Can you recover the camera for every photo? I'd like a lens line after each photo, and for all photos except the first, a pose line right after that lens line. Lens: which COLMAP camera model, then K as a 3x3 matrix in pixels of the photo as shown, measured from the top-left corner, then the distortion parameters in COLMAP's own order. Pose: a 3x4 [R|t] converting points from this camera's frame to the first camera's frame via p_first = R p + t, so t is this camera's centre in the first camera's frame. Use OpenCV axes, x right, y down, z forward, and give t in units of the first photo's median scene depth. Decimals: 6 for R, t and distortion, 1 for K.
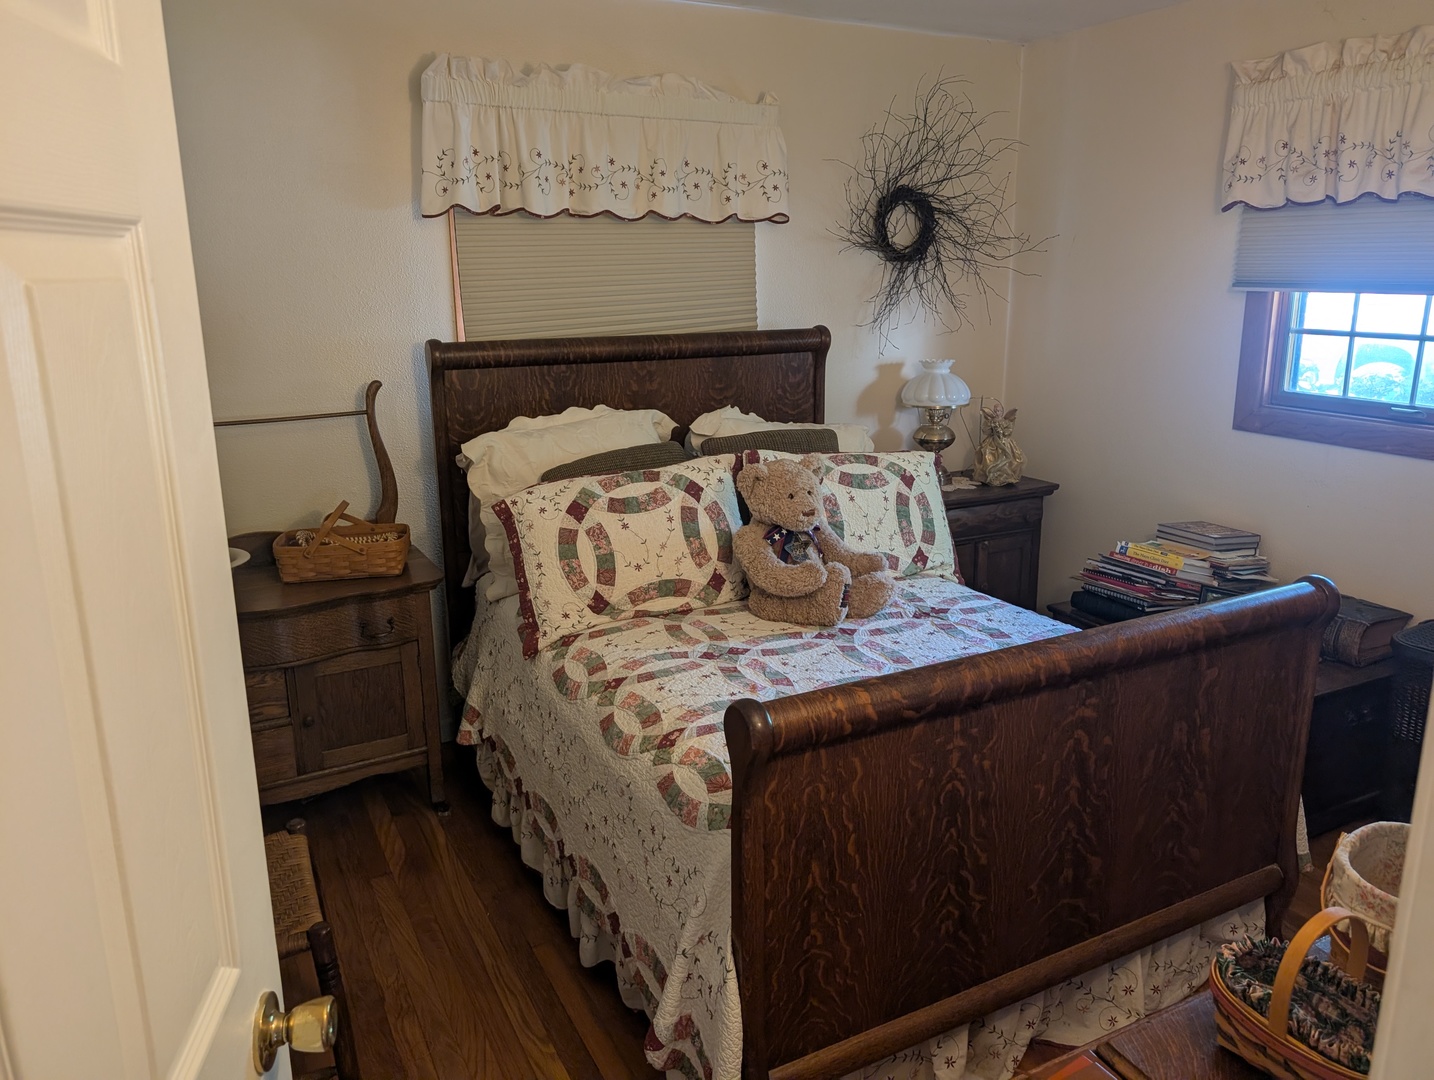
lens RADIAL K [[1032.9, 0, 724.5], [0, 1032.9, 527.3], [0, 0, 1]] dist [0.043254, -0.058271]
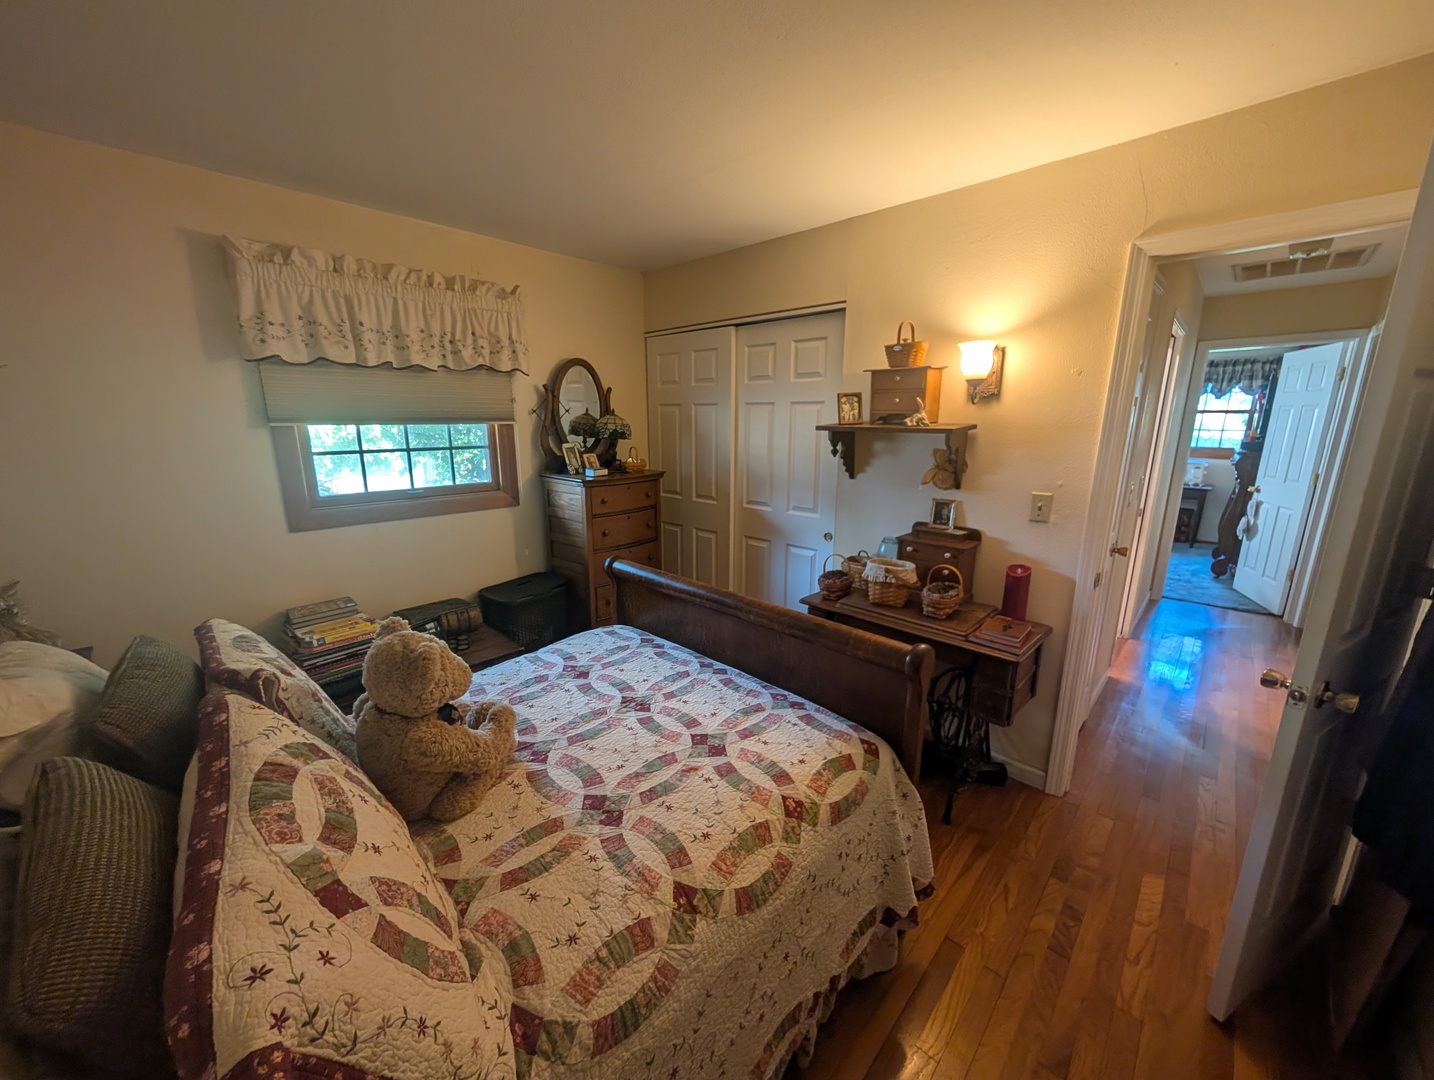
lens RADIAL K [[545.8, 0, 719.0], [0, 545.8, 542.6], [0, 0, 1]] dist [-0.002109, 0.000356]
pose [[-0.320132, -0.212607, 0.923208, -0.357958], [0.237084, 0.925506, 0.295347, -0.180436], [-0.917228, 0.313428, -0.245878, 0.785343]]
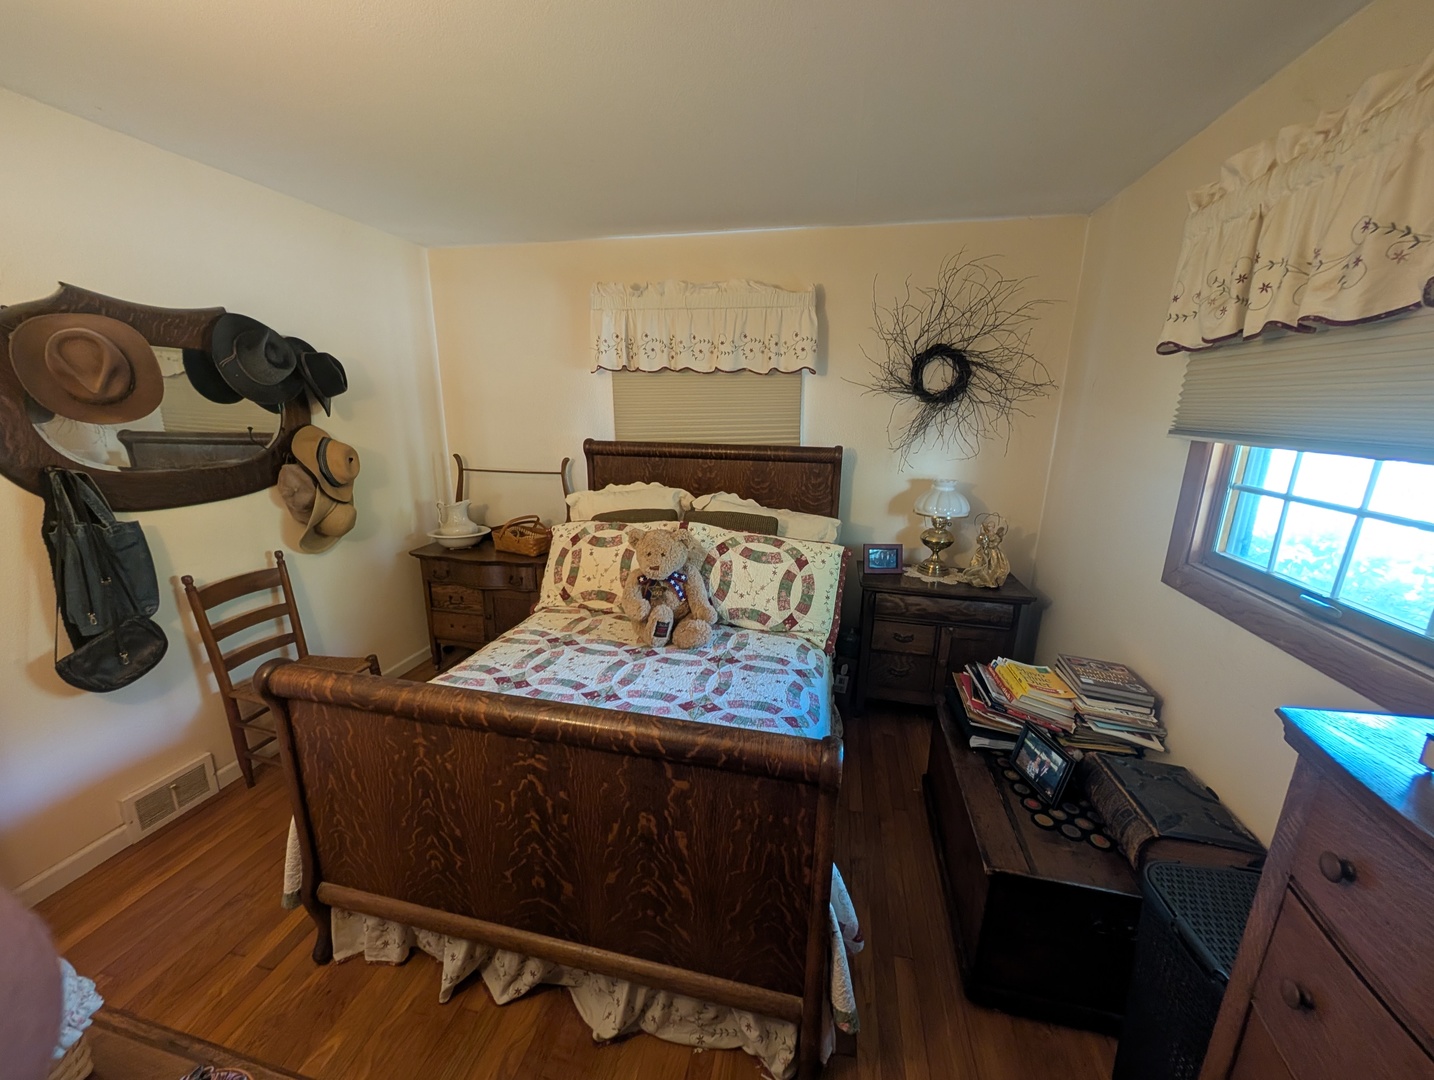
lens RADIAL K [[546.8, 0, 711.9], [0, 546.8, 544.3], [0, 0, 1]] dist [-0.000829, 0.000089]
pose [[0.757027, 0.179618, -0.628209, 0.560828], [-0.177496, 0.981849, 0.066838, -0.101592], [0.628812, 0.060906, 0.775168, 0.398121]]
